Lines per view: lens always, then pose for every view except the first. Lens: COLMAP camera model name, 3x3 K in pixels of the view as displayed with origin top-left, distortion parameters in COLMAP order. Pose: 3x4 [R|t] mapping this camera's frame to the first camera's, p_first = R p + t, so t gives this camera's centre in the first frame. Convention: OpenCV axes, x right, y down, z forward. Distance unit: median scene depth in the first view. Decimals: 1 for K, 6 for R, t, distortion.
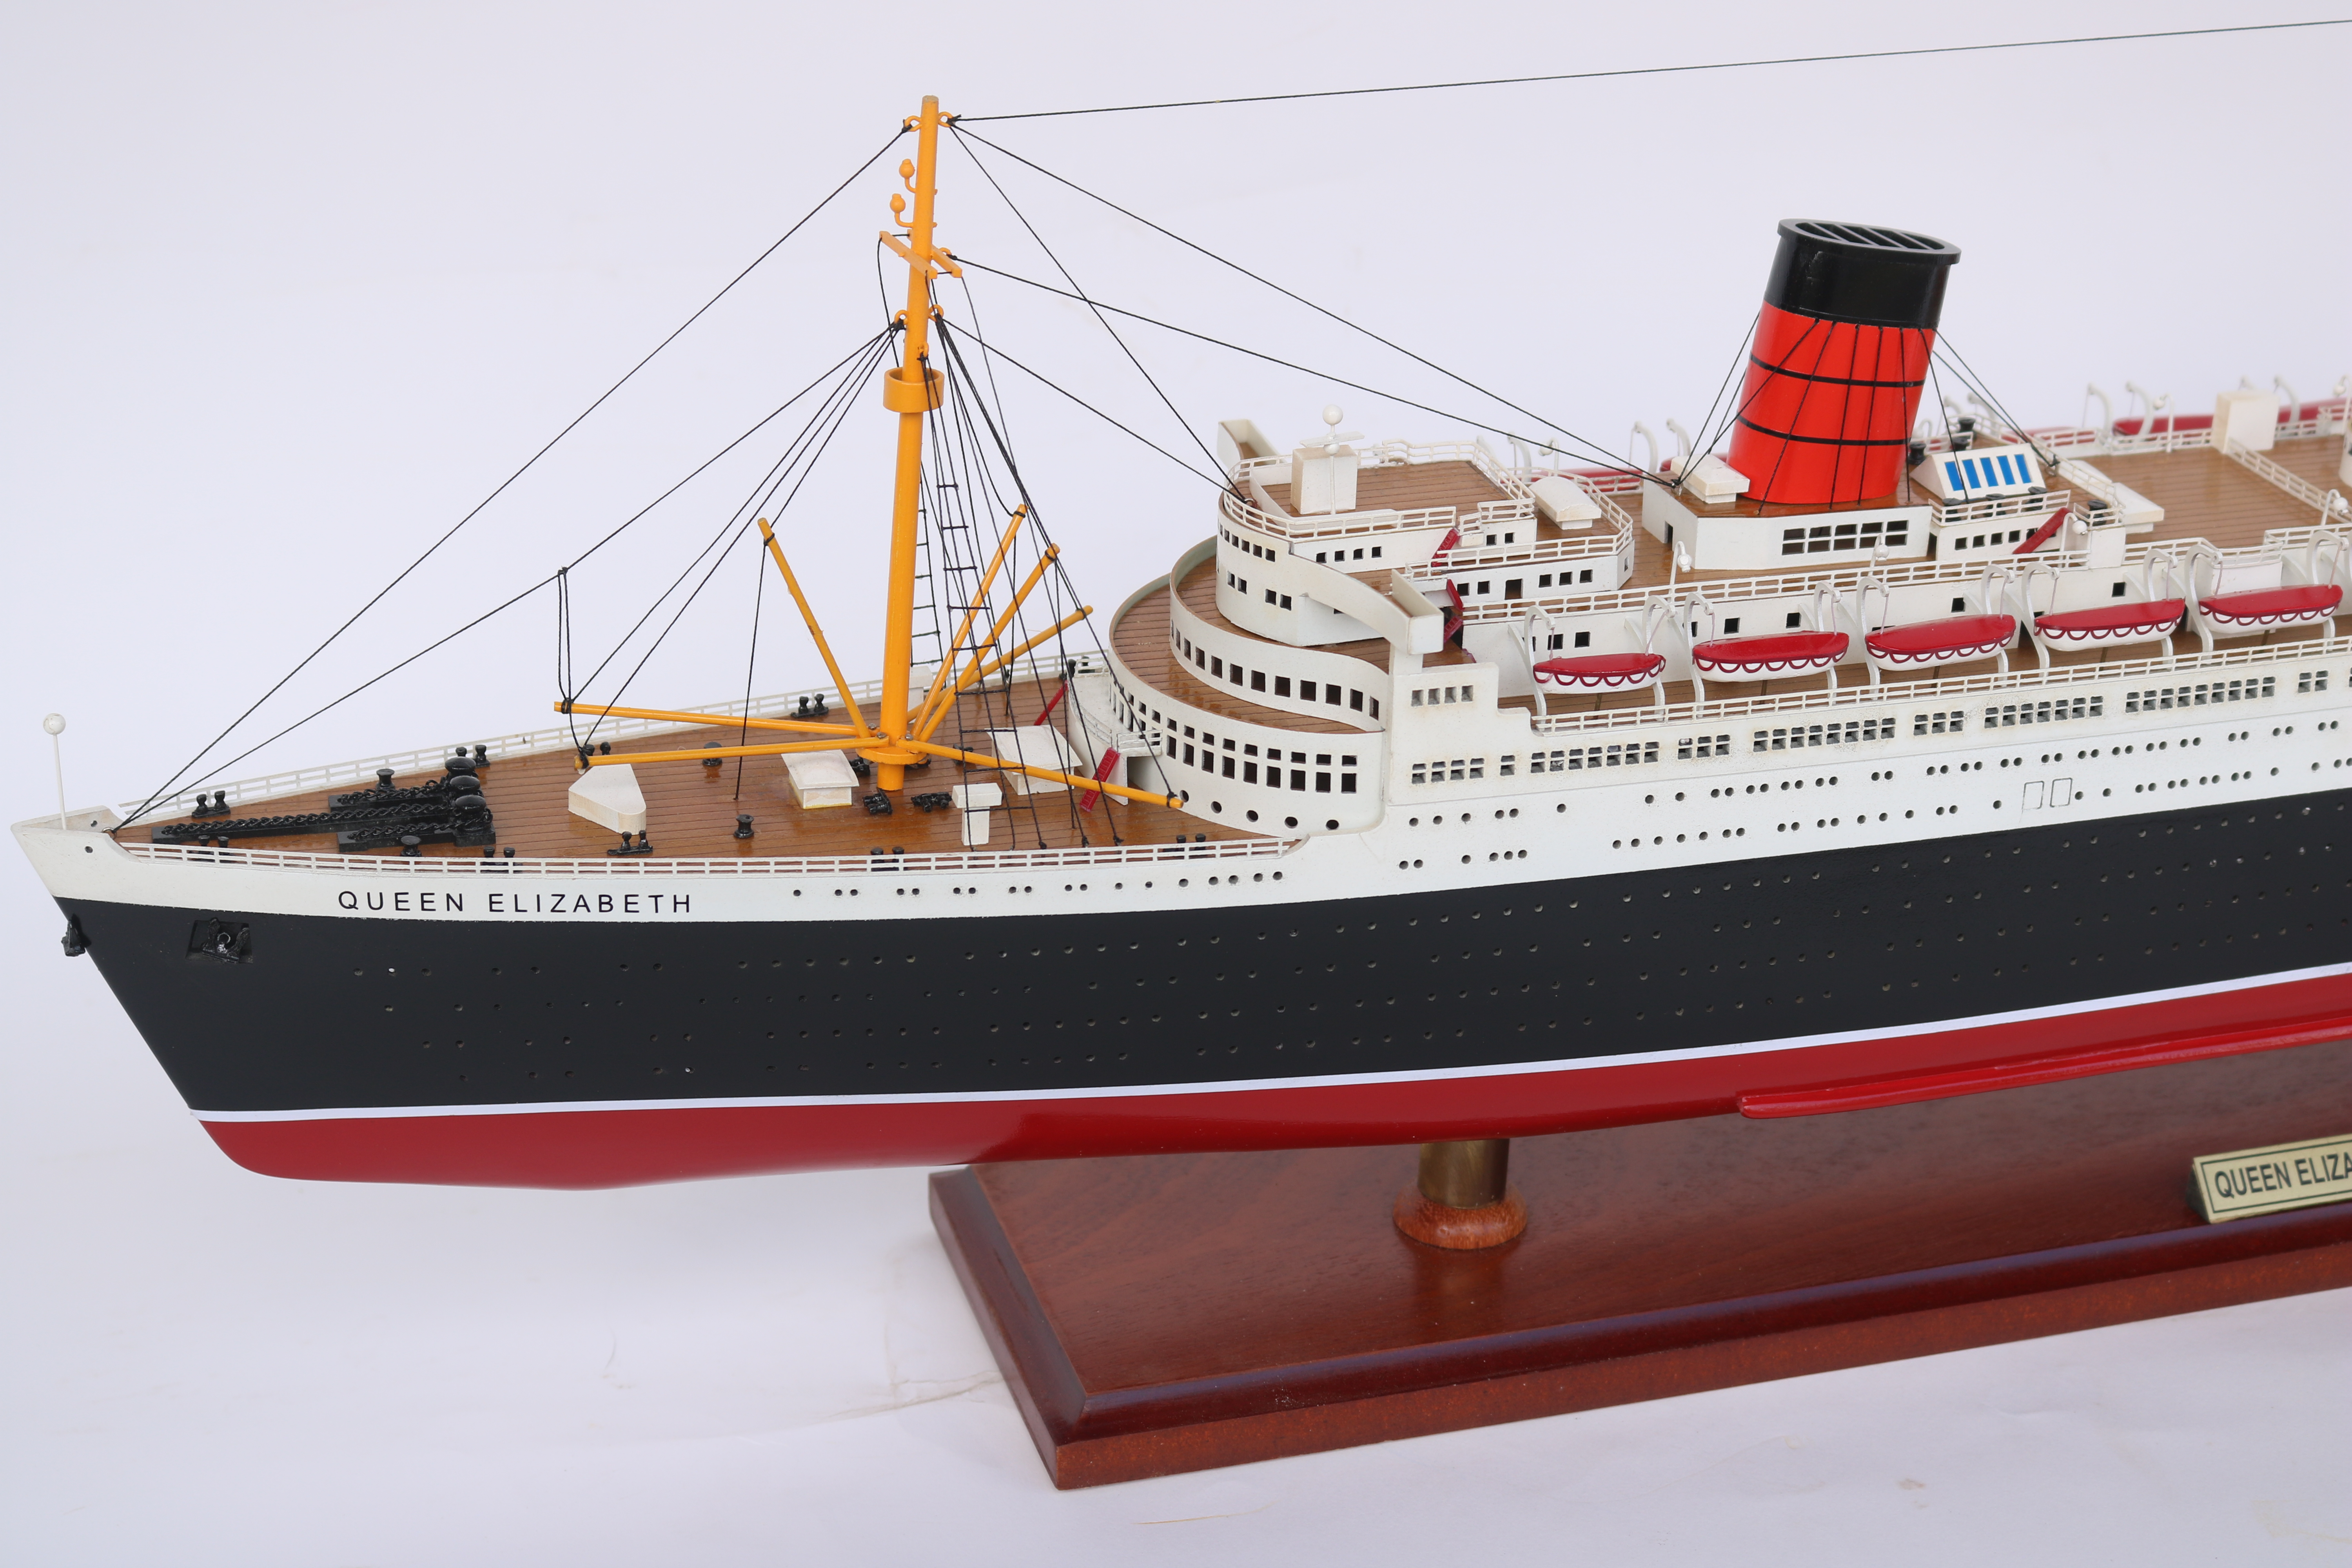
lens RADIAL K [[3731.6, 0, 1176.0], [0, 3731.6, 784.0], [0, 0, 1]] dist [-0.047669, 0.190416]
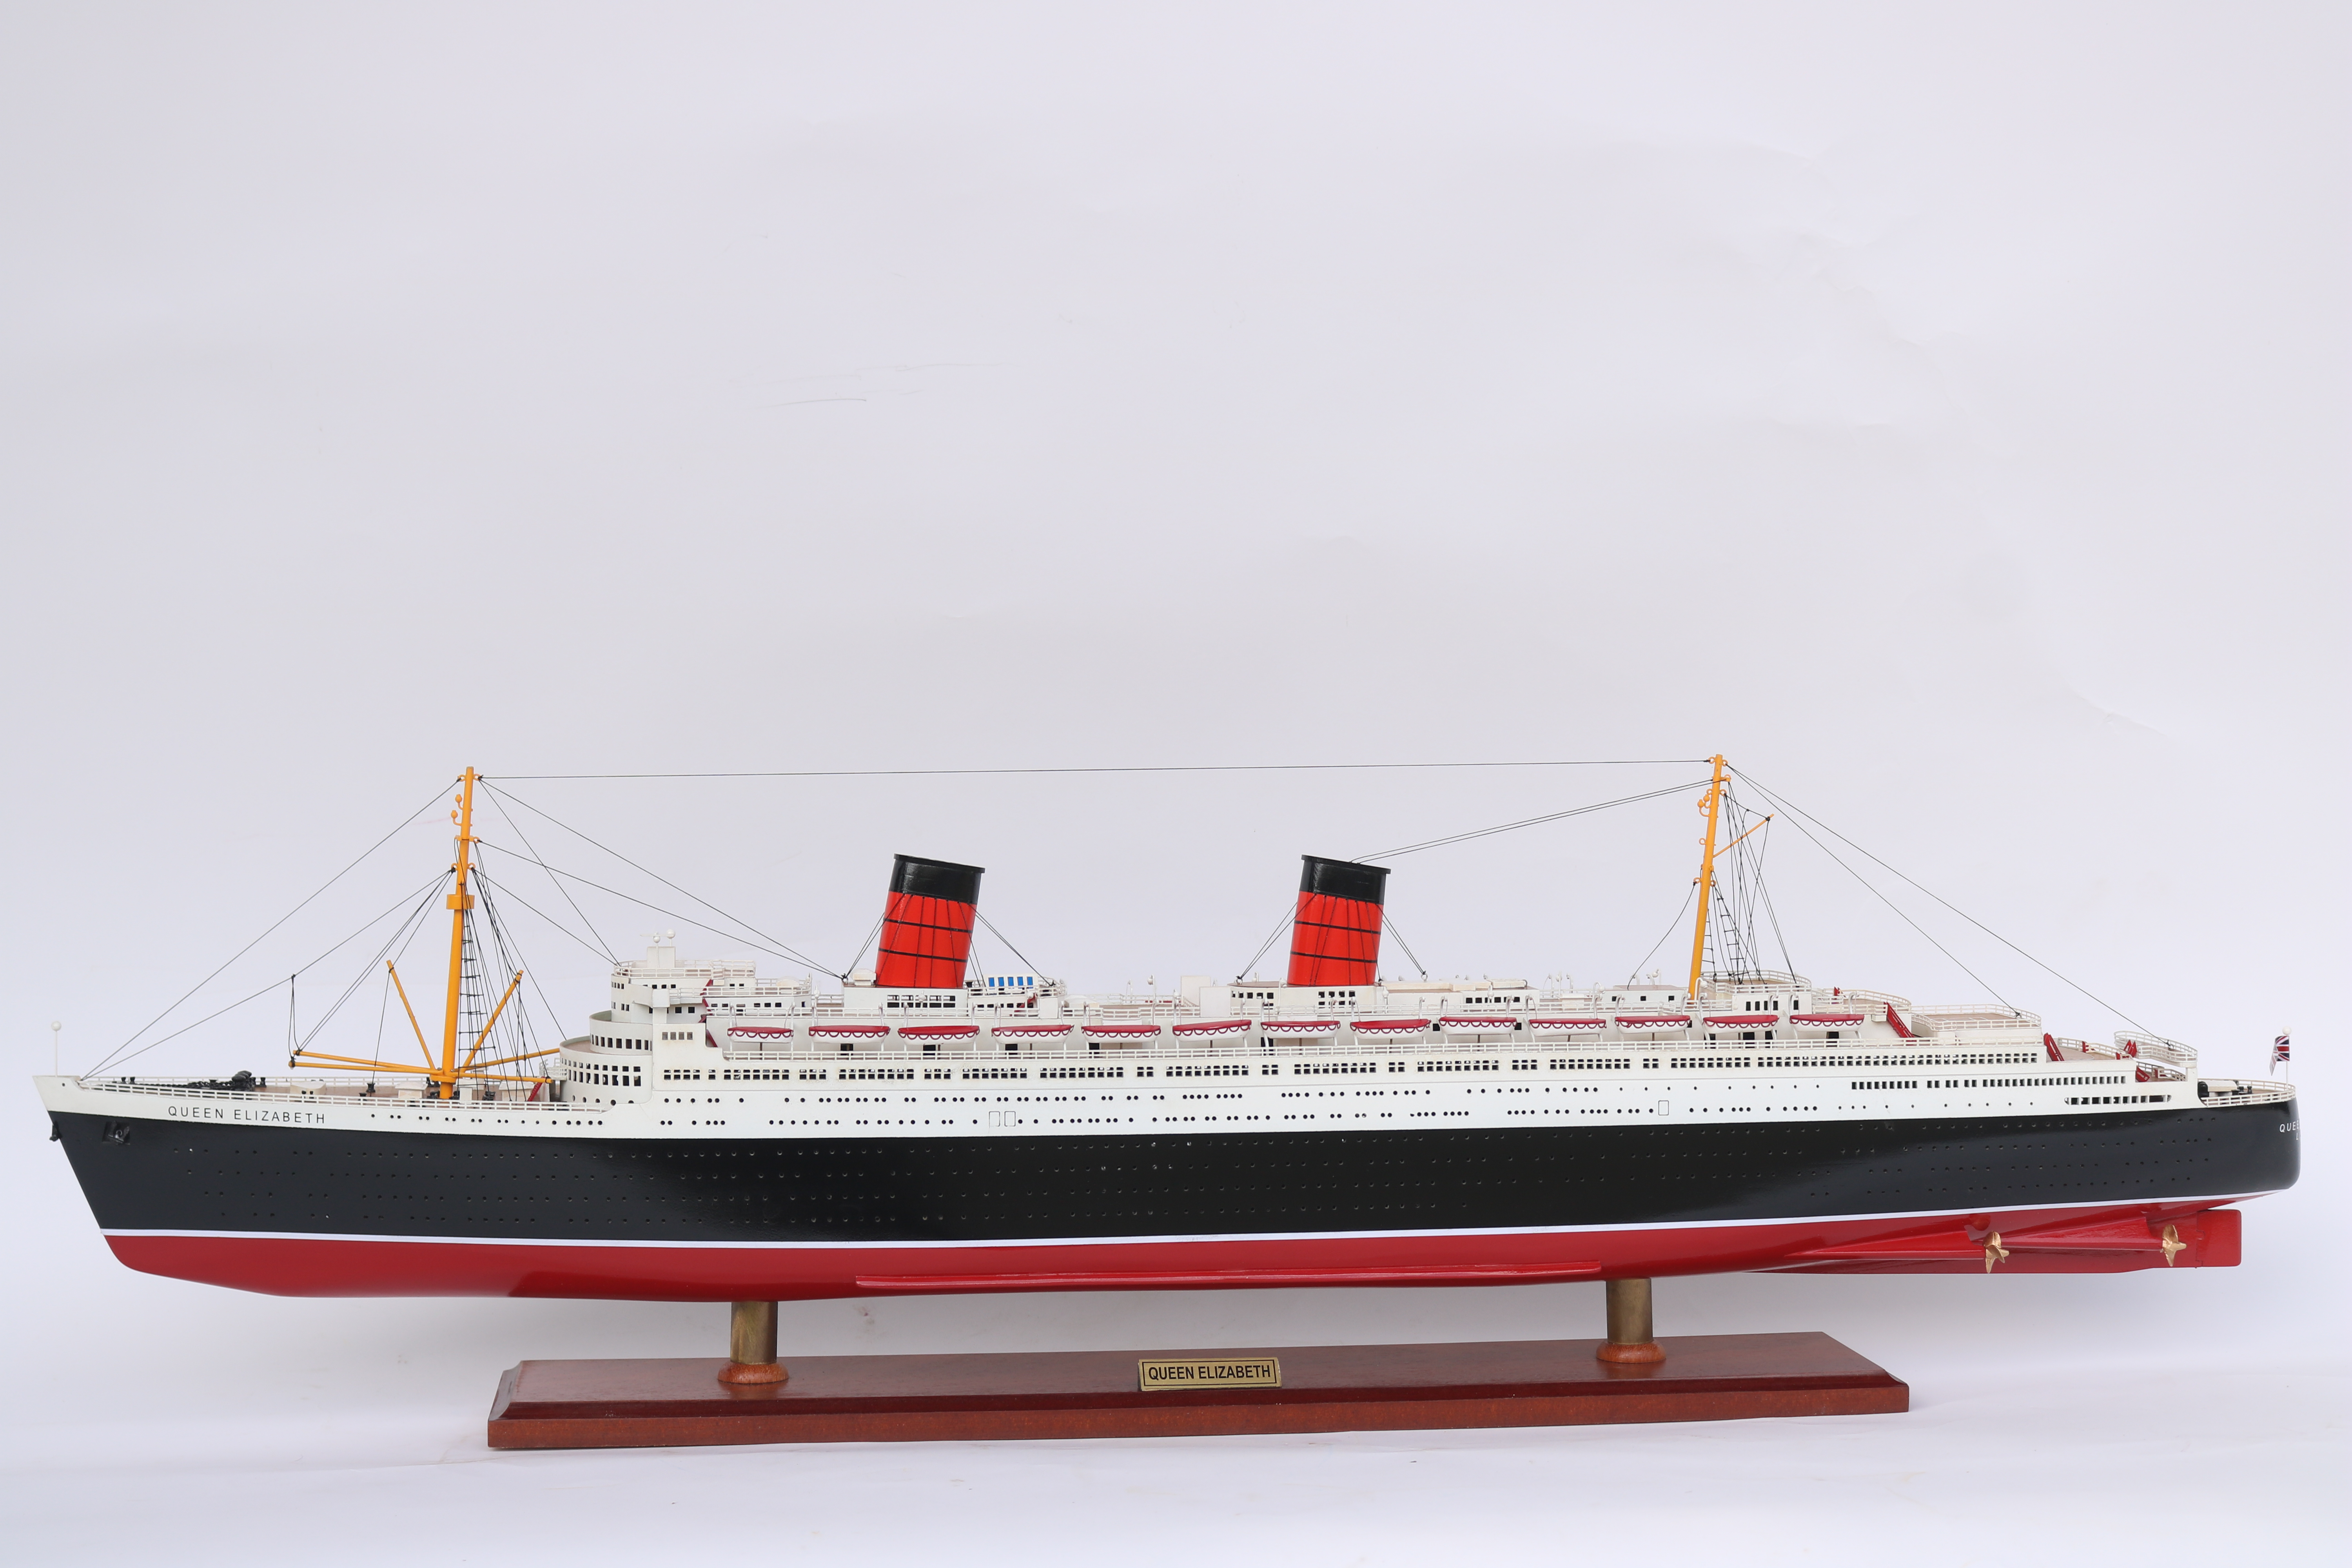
lens RADIAL K [[3731.6, 0, 1176.0], [0, 3731.6, 784.0], [0, 0, 1]] dist [-0.047669, 0.190416]
pose [[0.985908, -0.004900, -0.167215, 0.698020], [-0.059126, 0.924850, -0.375709, 0.616623], [0.156490, 0.380301, 0.911527, -0.935229]]
